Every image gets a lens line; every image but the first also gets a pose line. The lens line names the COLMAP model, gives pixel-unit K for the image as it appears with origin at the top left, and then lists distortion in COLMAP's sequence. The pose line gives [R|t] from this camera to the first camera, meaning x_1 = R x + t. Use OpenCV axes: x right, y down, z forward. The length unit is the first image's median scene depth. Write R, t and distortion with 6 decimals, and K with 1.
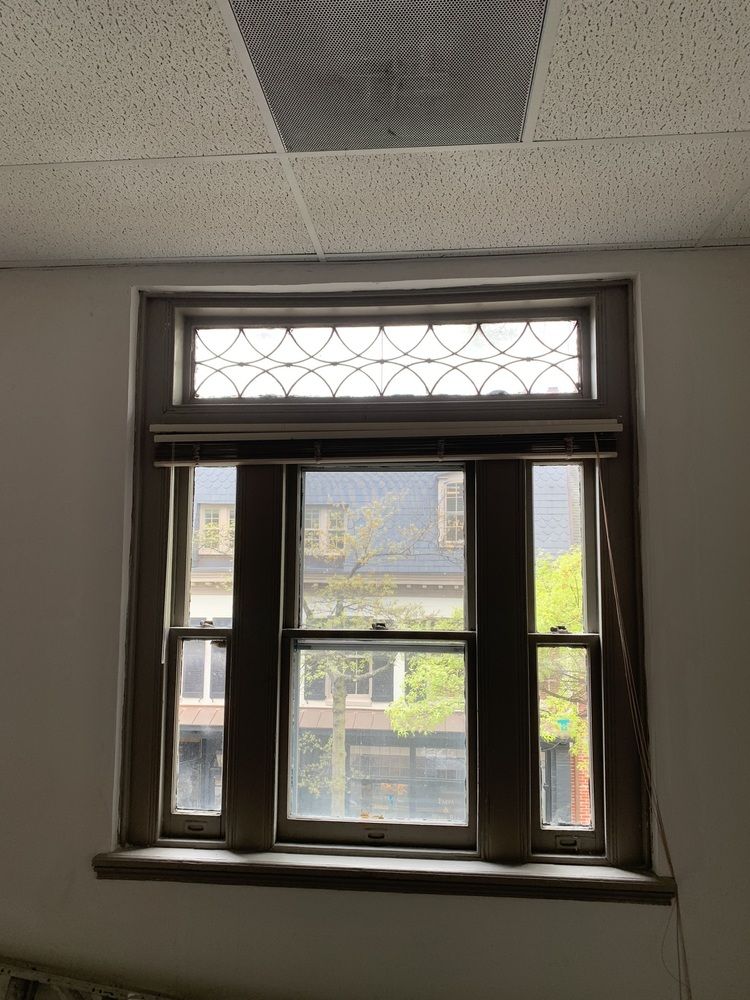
lens RADIAL K [[772.9, 0, 379.7], [0, 772.9, 497.7], [0, 0, 1]] dist [0.023910, -0.022121]
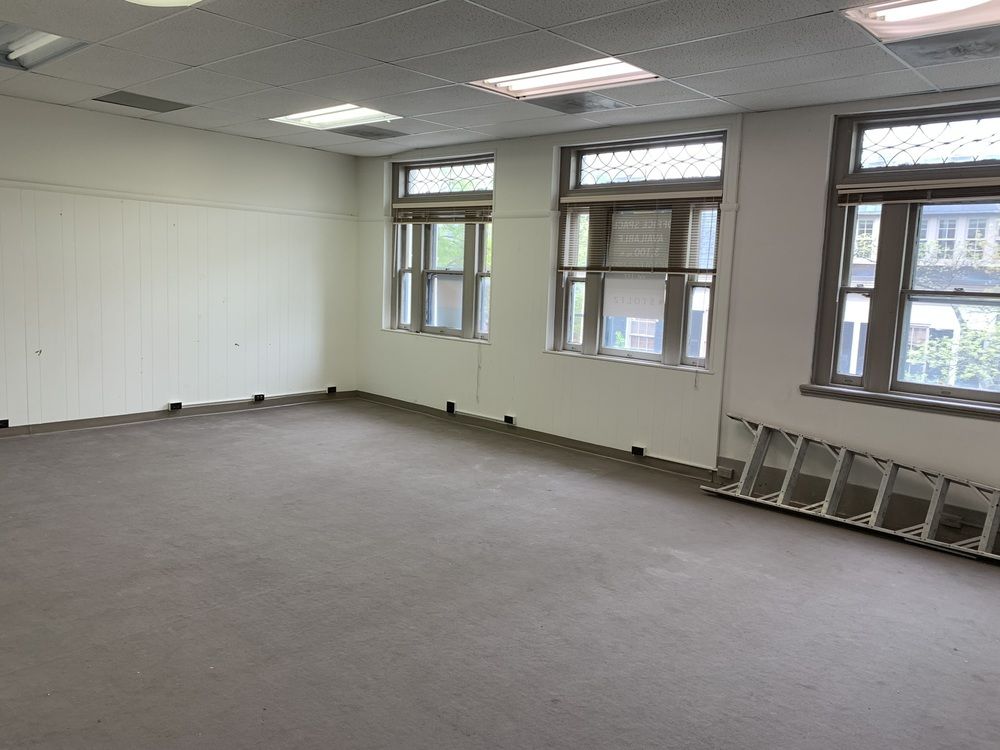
lens RADIAL K [[772.9, 0, 499.6], [0, 772.9, 370.2], [0, 0, 1]] dist [0.023910, -0.022121]
pose [[0.797553, 0.096655, -0.595455, 0.247473], [0.026956, 0.980385, 0.195241, -0.038926], [0.602646, -0.171766, 0.779303, -1.155072]]
